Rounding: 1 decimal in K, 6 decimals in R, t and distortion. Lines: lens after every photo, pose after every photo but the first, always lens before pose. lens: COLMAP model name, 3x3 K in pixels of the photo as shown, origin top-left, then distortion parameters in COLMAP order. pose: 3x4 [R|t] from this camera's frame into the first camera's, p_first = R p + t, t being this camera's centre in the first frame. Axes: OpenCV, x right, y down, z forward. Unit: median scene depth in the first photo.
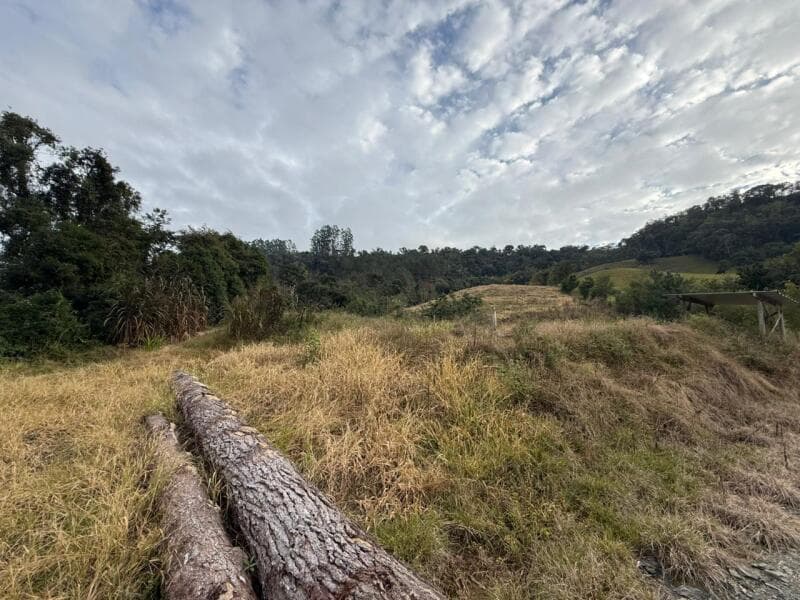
lens RADIAL K [[321.7, 0, 400.0], [0, 321.7, 300.0], [0, 0, 1]] dist [0.008091, -0.000598]
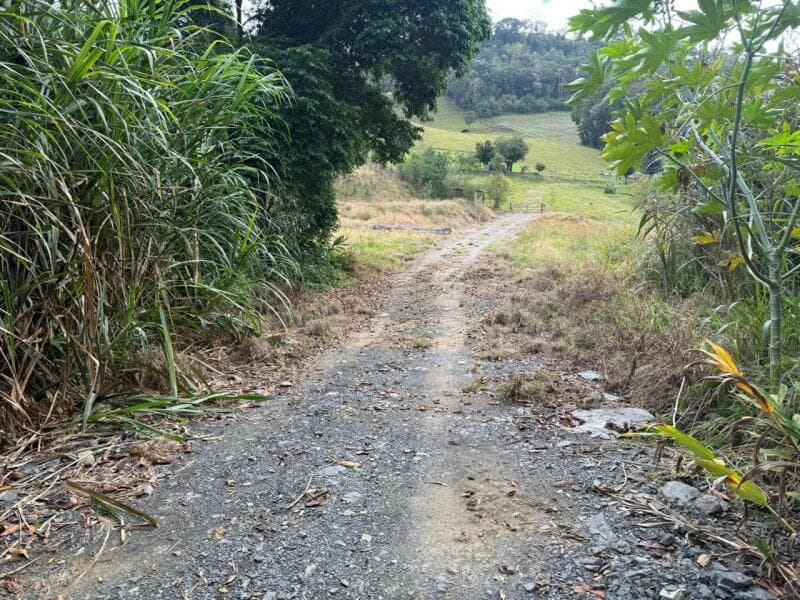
lens RADIAL K [[566.6, 0, 397.1], [0, 566.6, 303.2], [0, 0, 1]] dist [0.057465, -0.061155]
pose [[0.782489, -0.117900, 0.611401, -0.192315], [-0.070374, 0.958873, 0.274971, -0.029409], [-0.618675, -0.258189, 0.742011, -0.187283]]
